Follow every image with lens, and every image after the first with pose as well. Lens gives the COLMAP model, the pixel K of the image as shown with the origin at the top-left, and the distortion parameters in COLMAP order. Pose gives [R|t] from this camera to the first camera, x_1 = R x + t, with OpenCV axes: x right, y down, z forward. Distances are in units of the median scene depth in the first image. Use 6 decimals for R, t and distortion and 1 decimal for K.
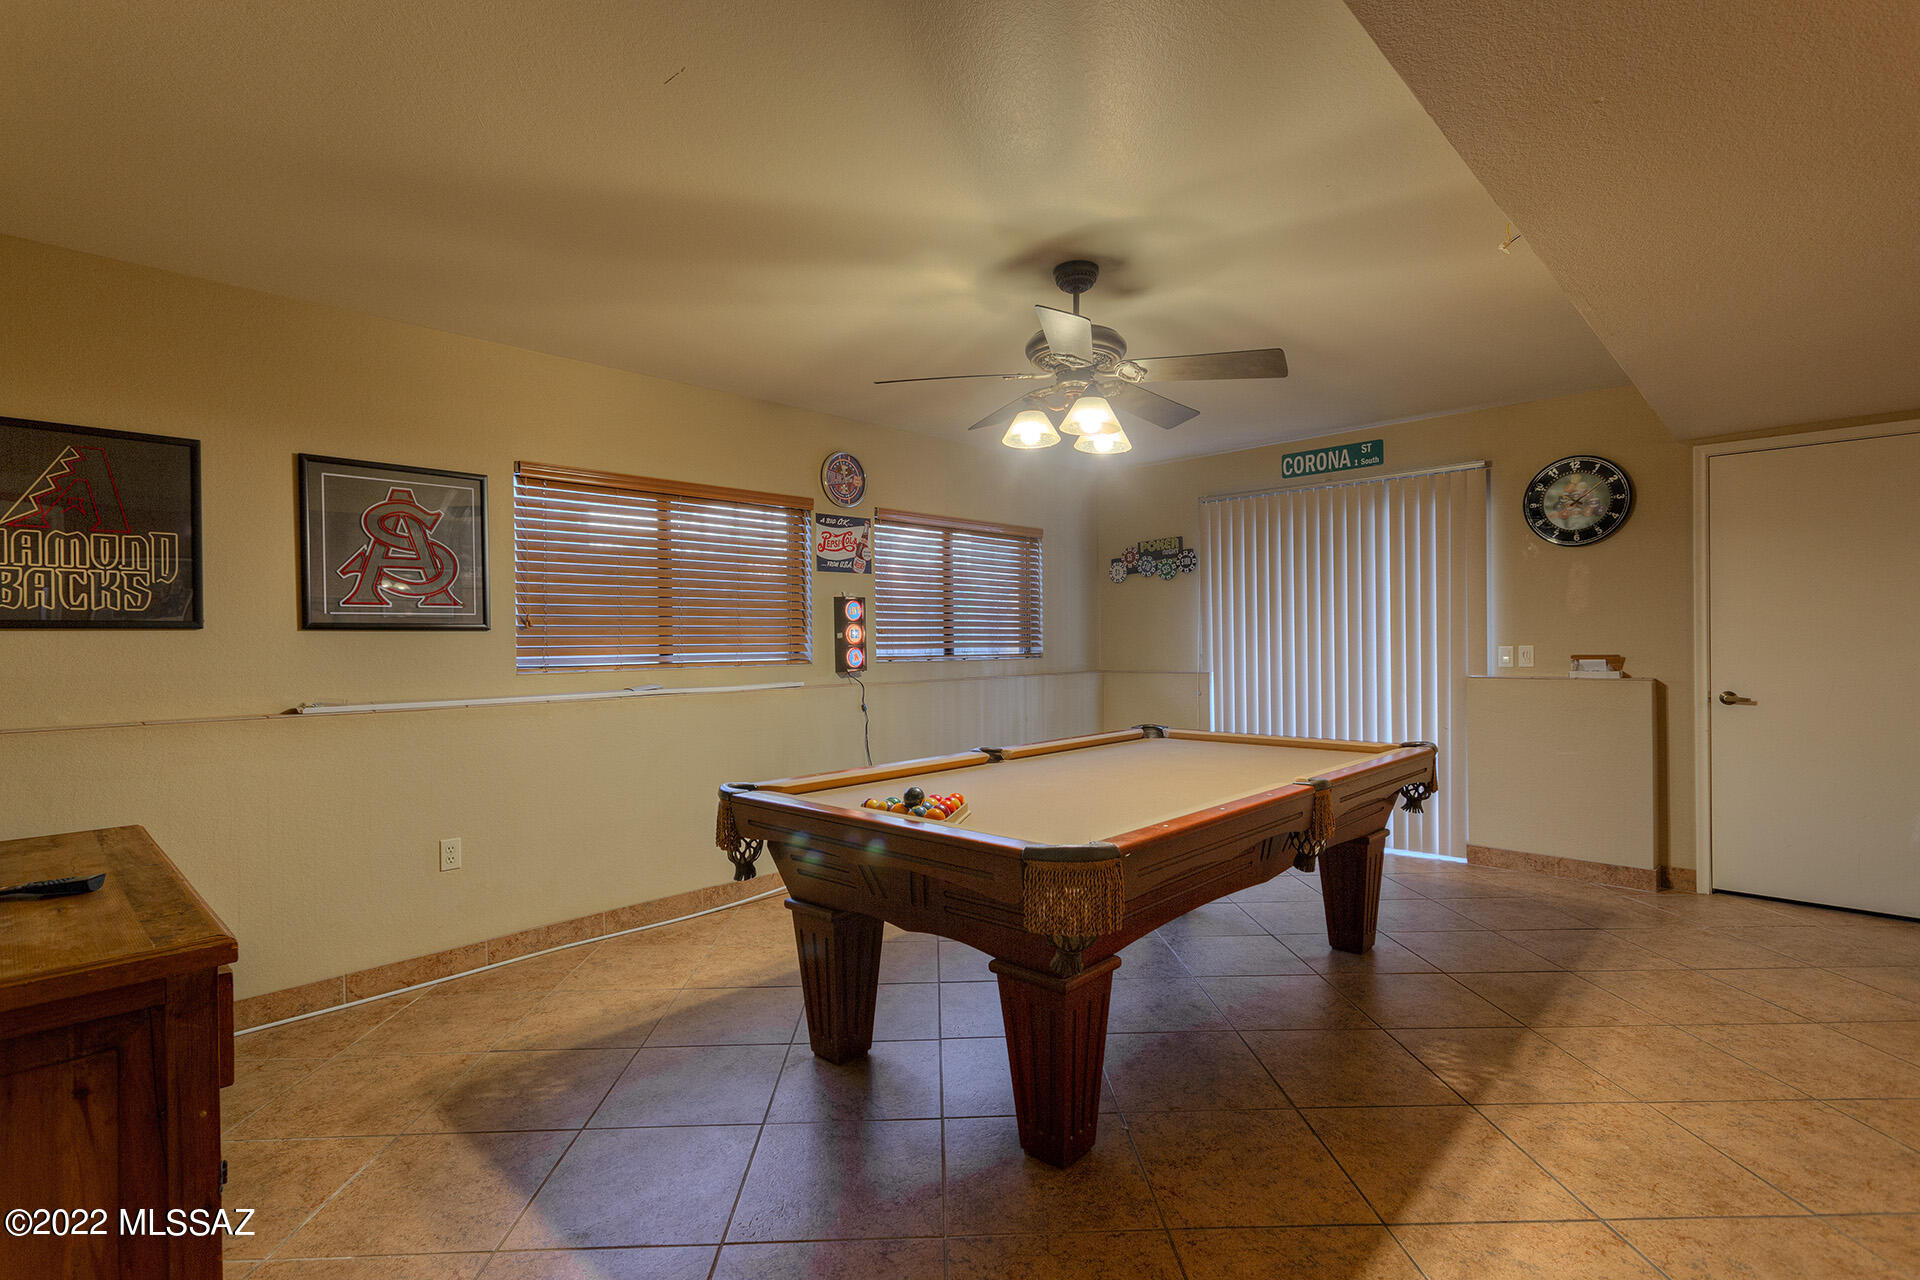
lens RADIAL K [[905.7, 0, 959.9], [0, 905.7, 646.5], [0, 0, 1]] dist [0.002069, 0.000051]
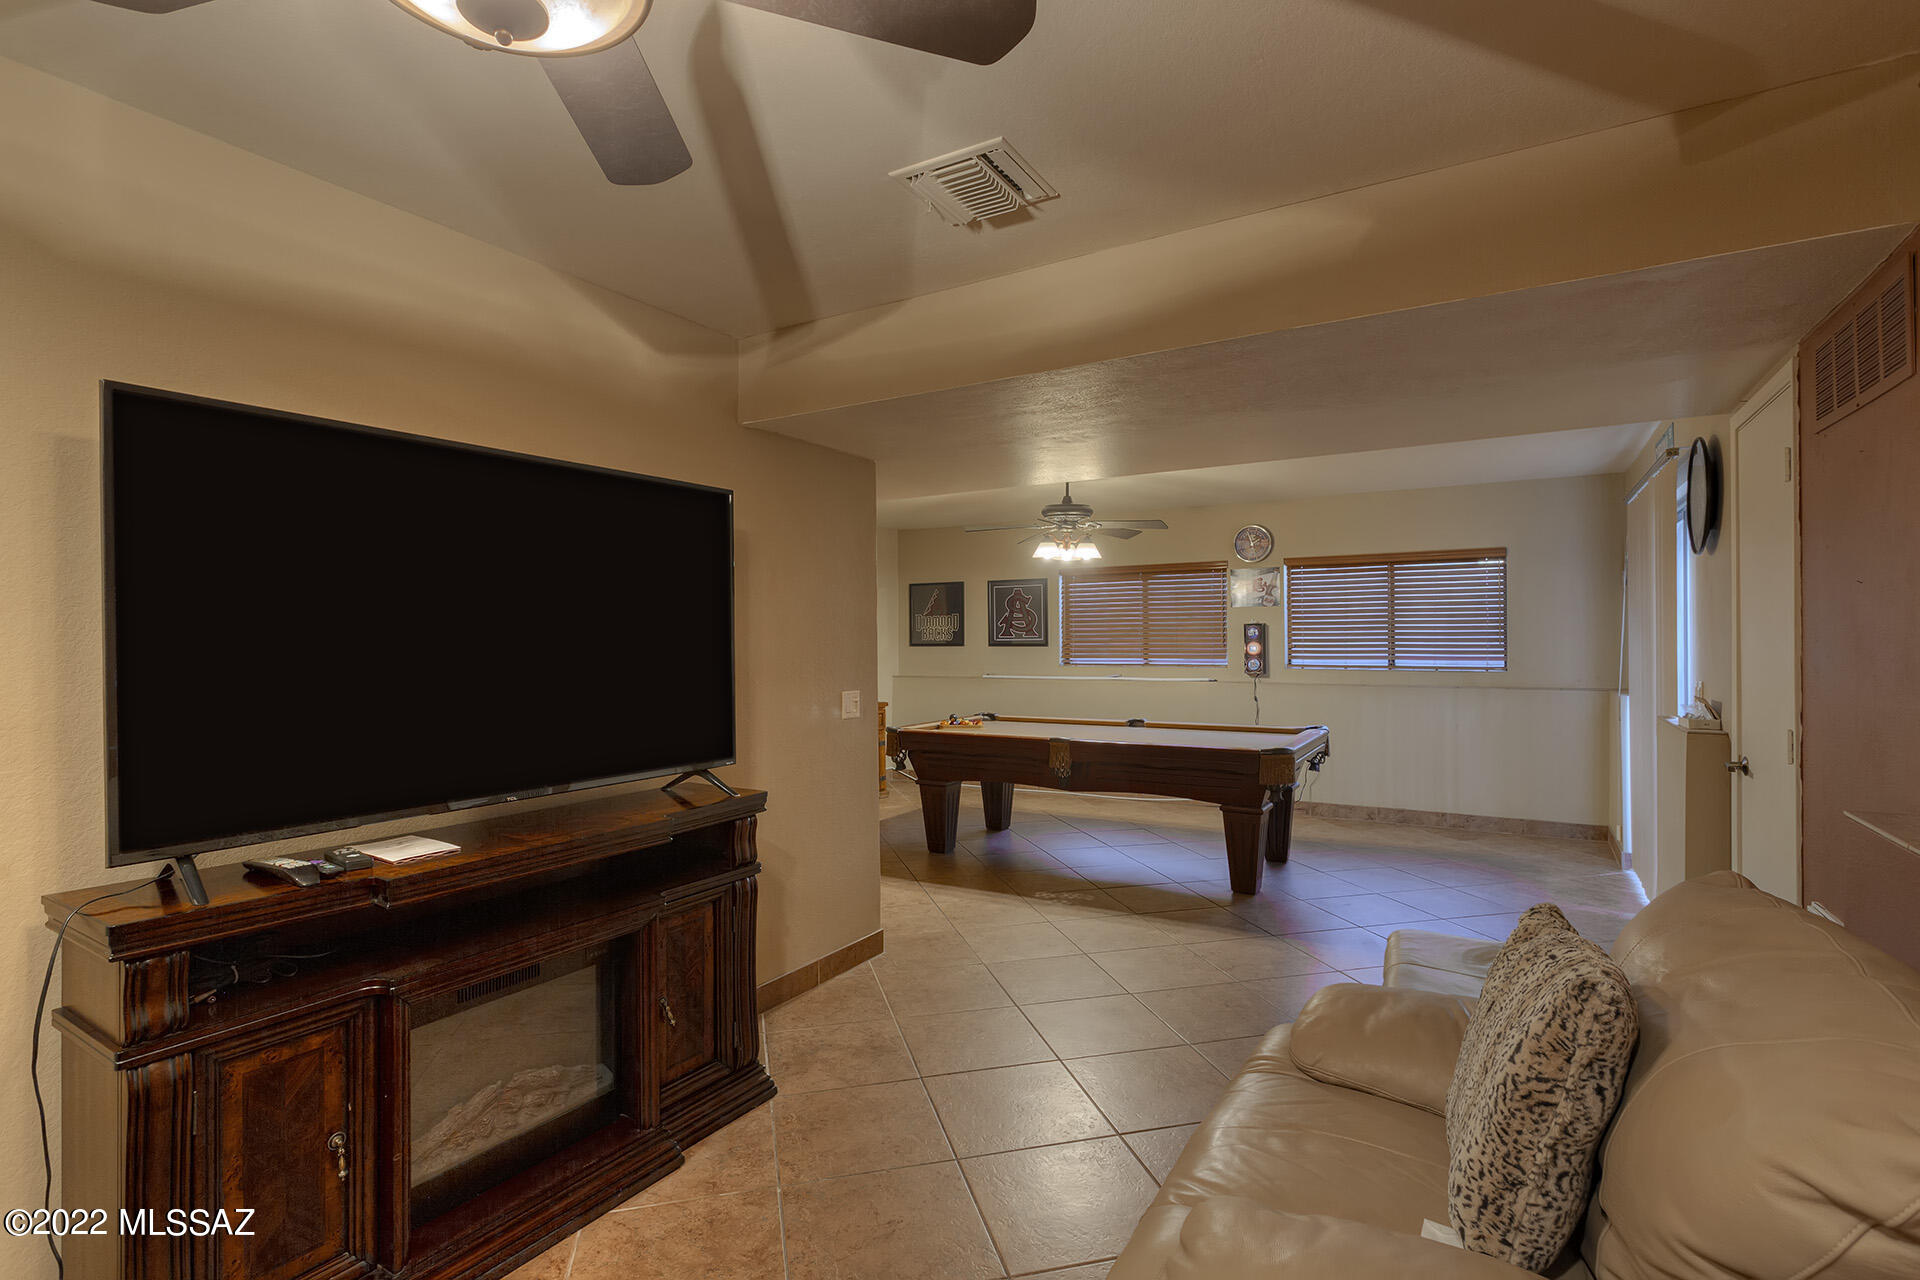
lens RADIAL K [[905.7, 0, 959.9], [0, 905.7, 646.5], [0, 0, 1]] dist [0.002069, 0.000051]
pose [[0.197089, 0.005241, -0.980372, 2.038245], [-0.010968, 0.999935, 0.003141, -0.026269], [0.980324, 0.010134, 0.197134, 0.408599]]
